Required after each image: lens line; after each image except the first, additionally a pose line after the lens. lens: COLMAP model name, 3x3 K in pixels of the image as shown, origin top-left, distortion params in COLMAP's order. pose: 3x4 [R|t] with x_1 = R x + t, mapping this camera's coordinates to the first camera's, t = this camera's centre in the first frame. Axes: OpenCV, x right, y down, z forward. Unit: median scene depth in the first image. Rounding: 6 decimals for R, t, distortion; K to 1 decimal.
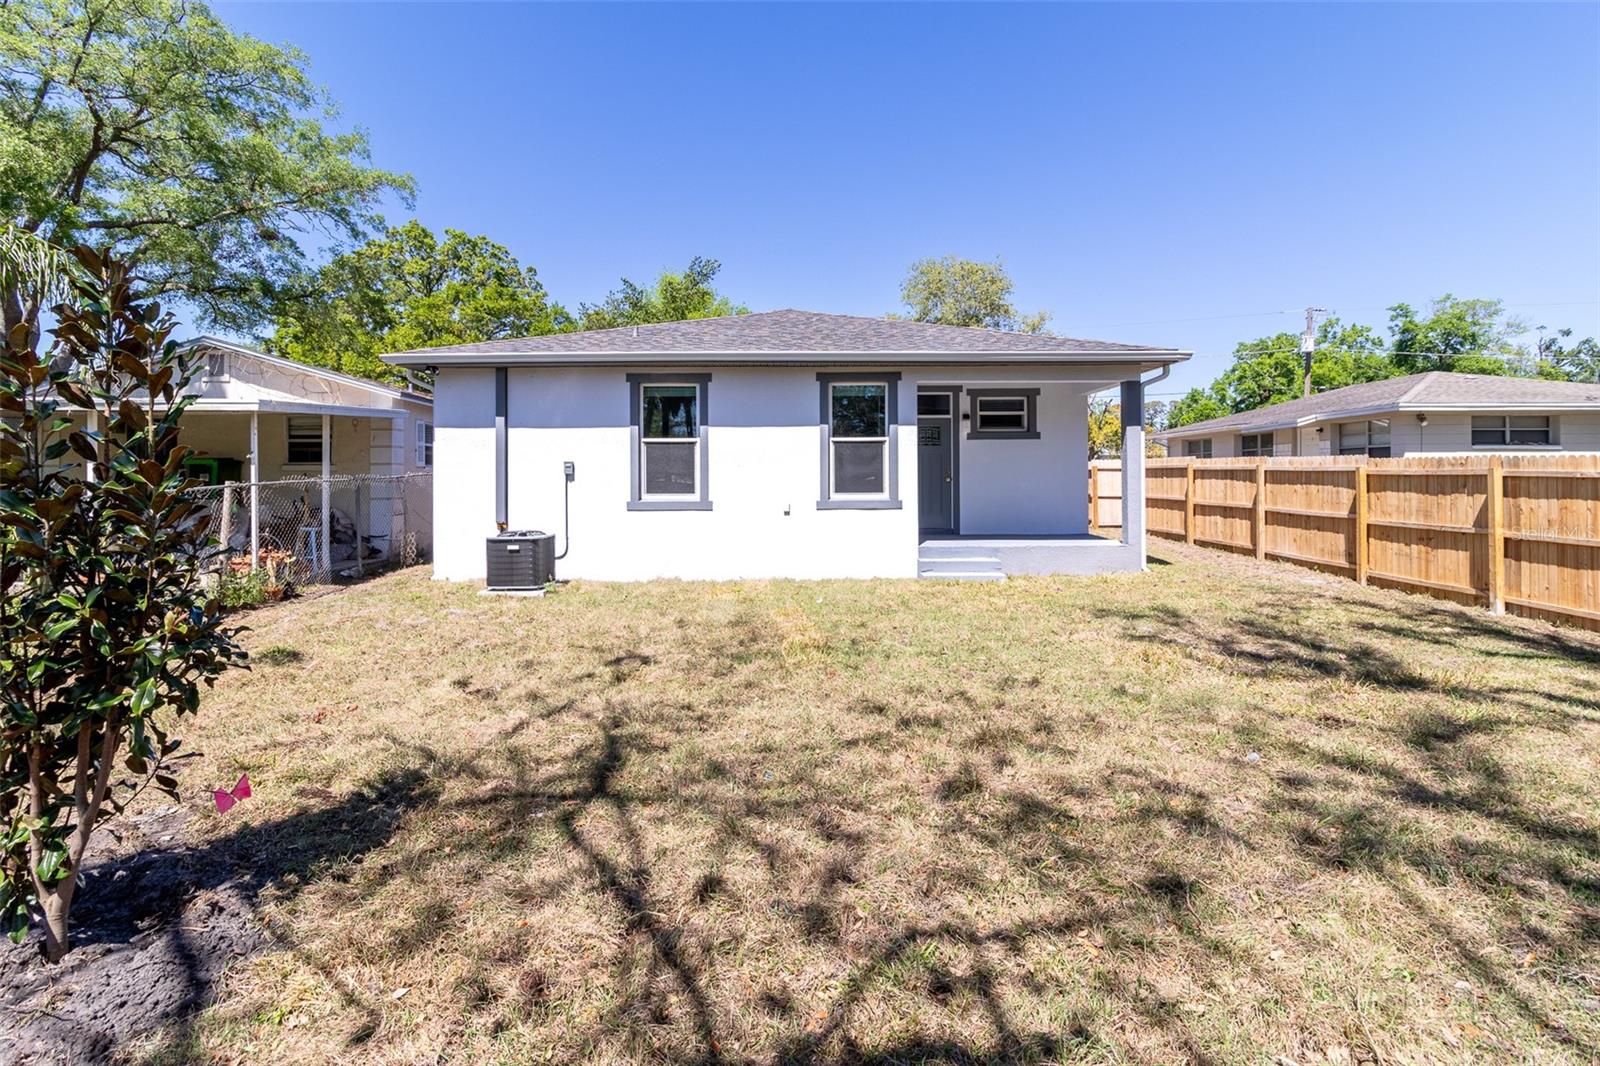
lens RADIAL K [[766.3, 0, 785.3], [0, 766.3, 468.2], [0, 0, 1]] dist [0.007632, 0.001079]
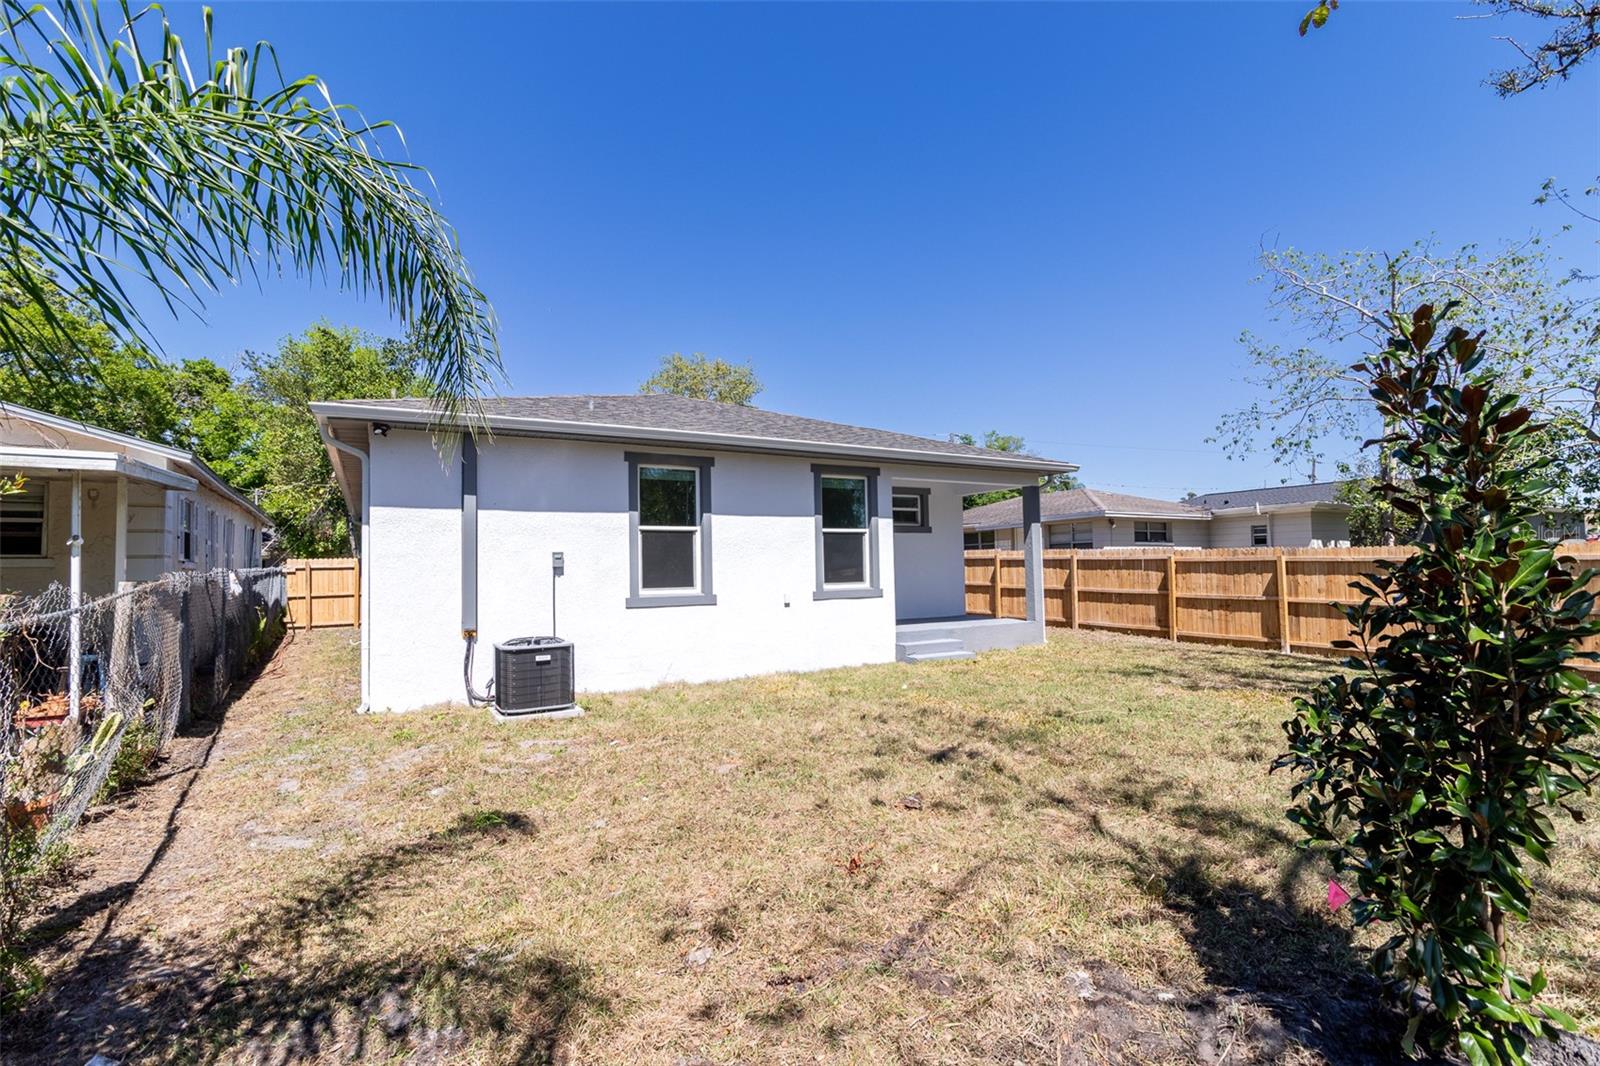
lens RADIAL K [[766.3, 0, 800.6], [0, 766.3, 529.3], [0, 0, 1]] dist [0.007632, 0.001079]
pose [[0.857379, 0.015753, 0.514445, -0.483910], [0.007309, 0.999058, -0.042774, 0.004257], [-0.514634, 0.040433, 0.856456, 0.149843]]
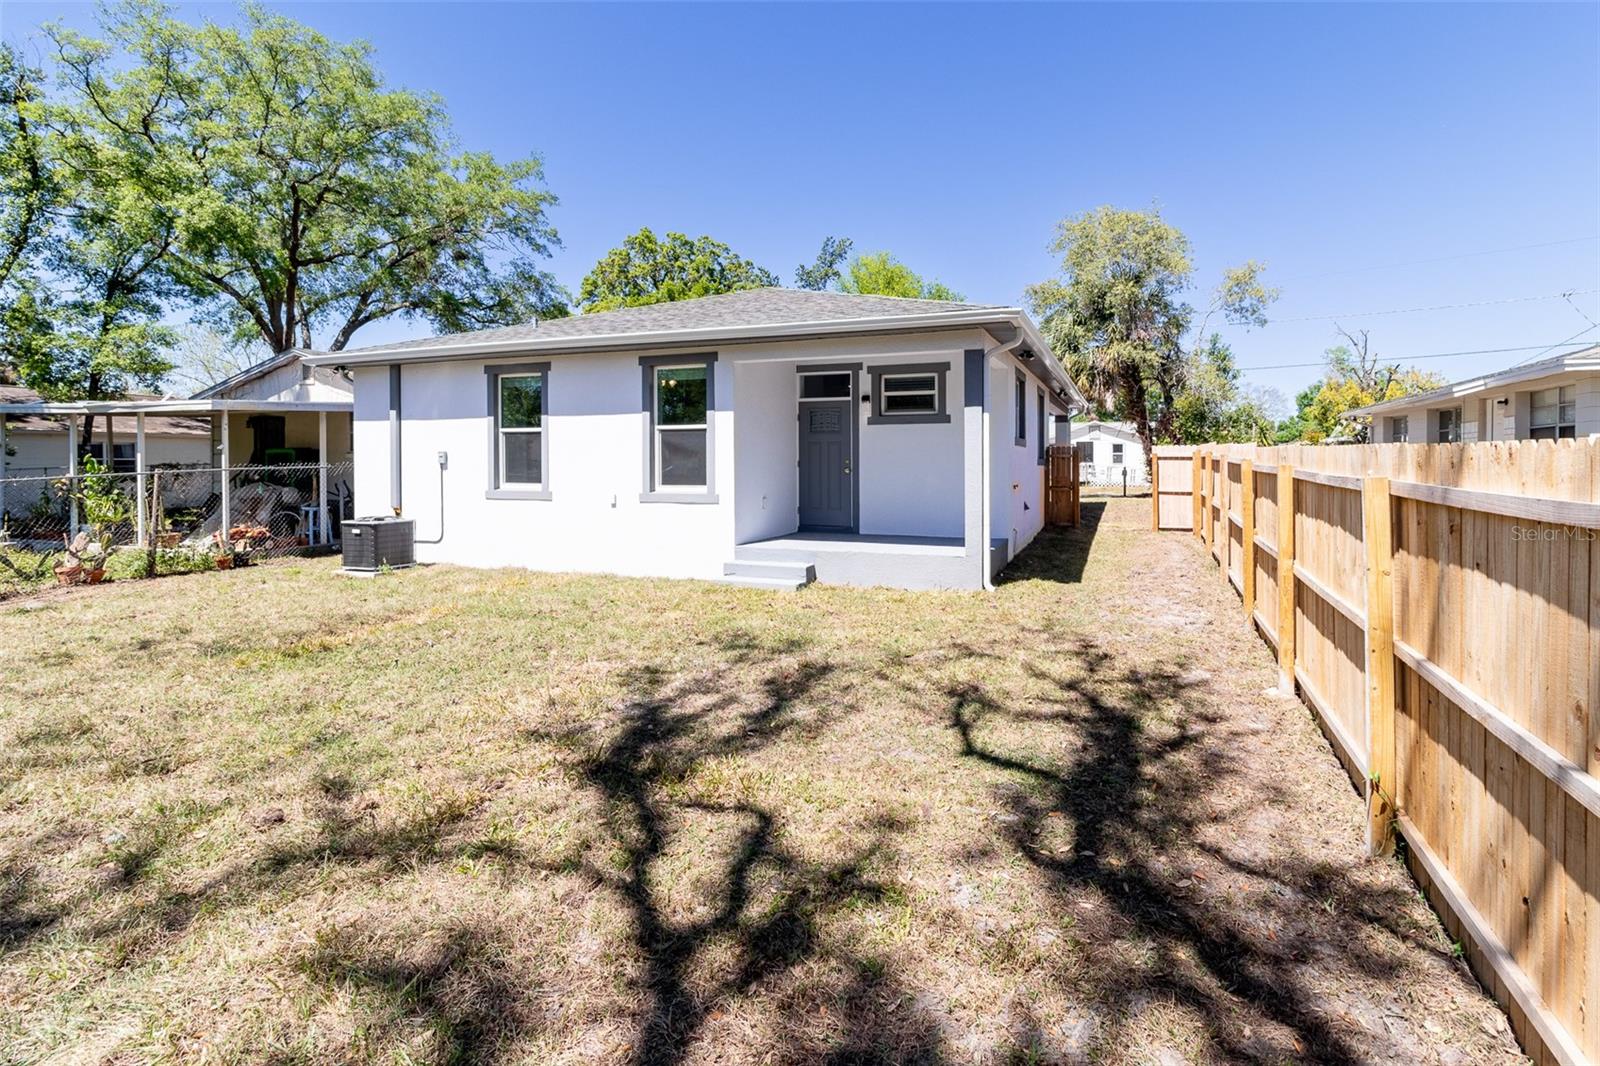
lens RADIAL K [[766.3, 0, 820.5], [0, 766.3, 455.3], [0, 0, 1]] dist [0.007632, 0.001079]
pose [[0.932086, 0.002689, -0.362226, 0.583136], [0.000296, 0.999966, 0.008187, -0.011716], [0.362236, -0.007738, 0.932054, 0.204109]]
